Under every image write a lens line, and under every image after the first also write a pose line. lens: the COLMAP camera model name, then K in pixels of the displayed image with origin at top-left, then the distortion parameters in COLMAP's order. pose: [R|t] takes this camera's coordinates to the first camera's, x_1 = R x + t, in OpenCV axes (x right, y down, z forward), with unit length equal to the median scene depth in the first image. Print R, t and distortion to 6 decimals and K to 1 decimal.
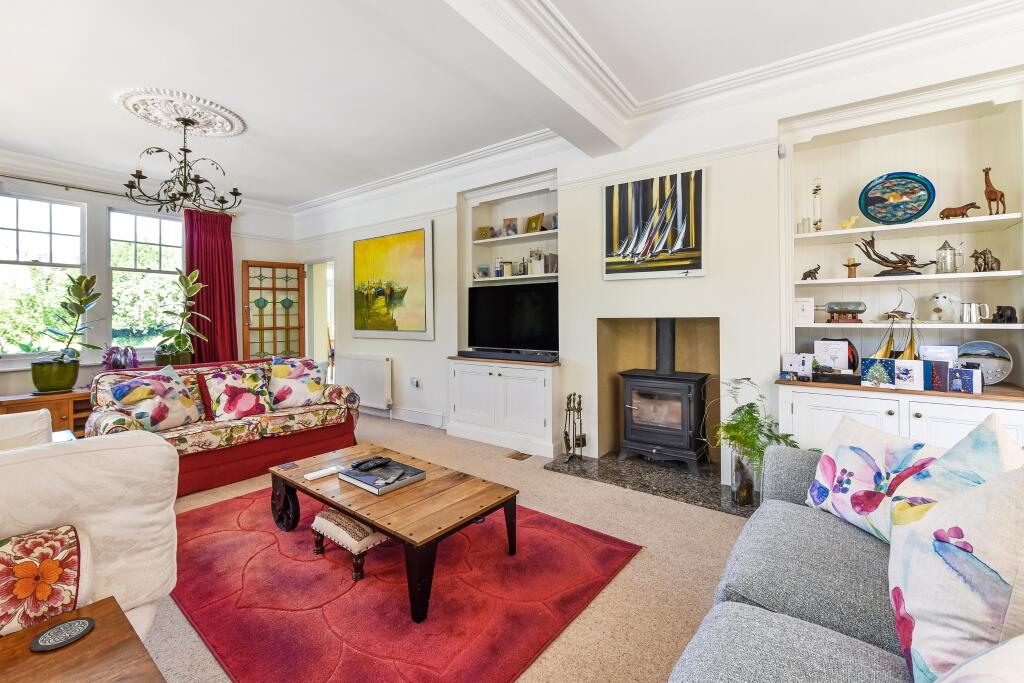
lens RADIAL K [[427.9, 0, 512.0], [0, 427.9, 341.5], [0, 0, 1]] dist [0.000685, 0.000087]
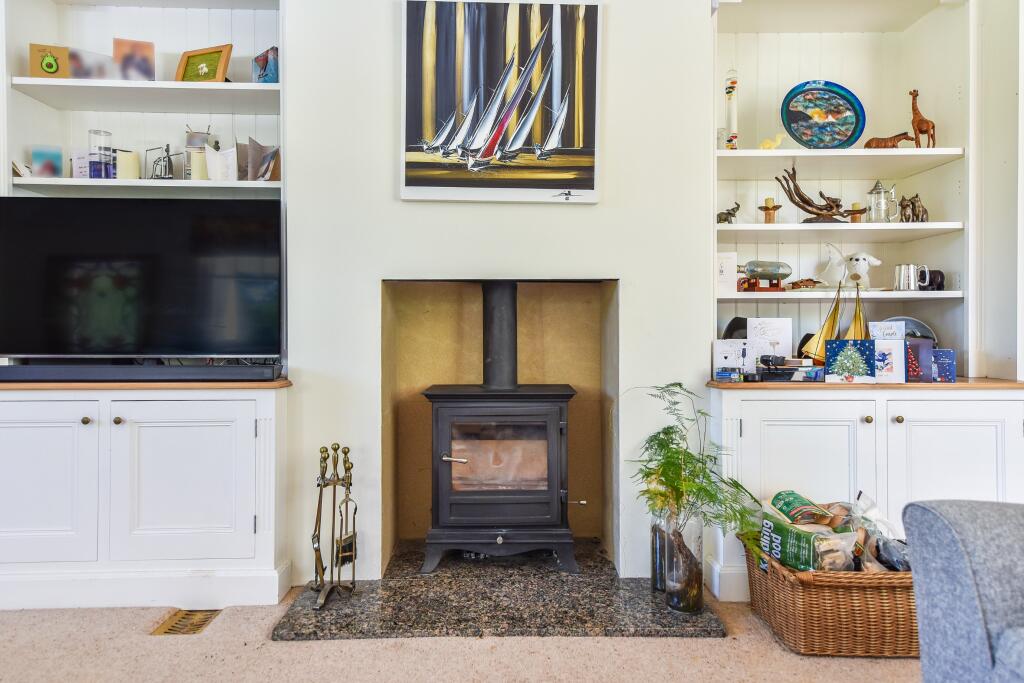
lens RADIAL K [[625.5, 0, 511.8], [0, 625.5, 330.6], [0, 0, 1]] dist [0.035081, 0.000276]
pose [[0.792566, -0.002053, 0.609782, -0.124490], [0.029567, 0.998948, -0.035066, 0.034382], [-0.609068, 0.045821, 0.791793, 0.414344]]
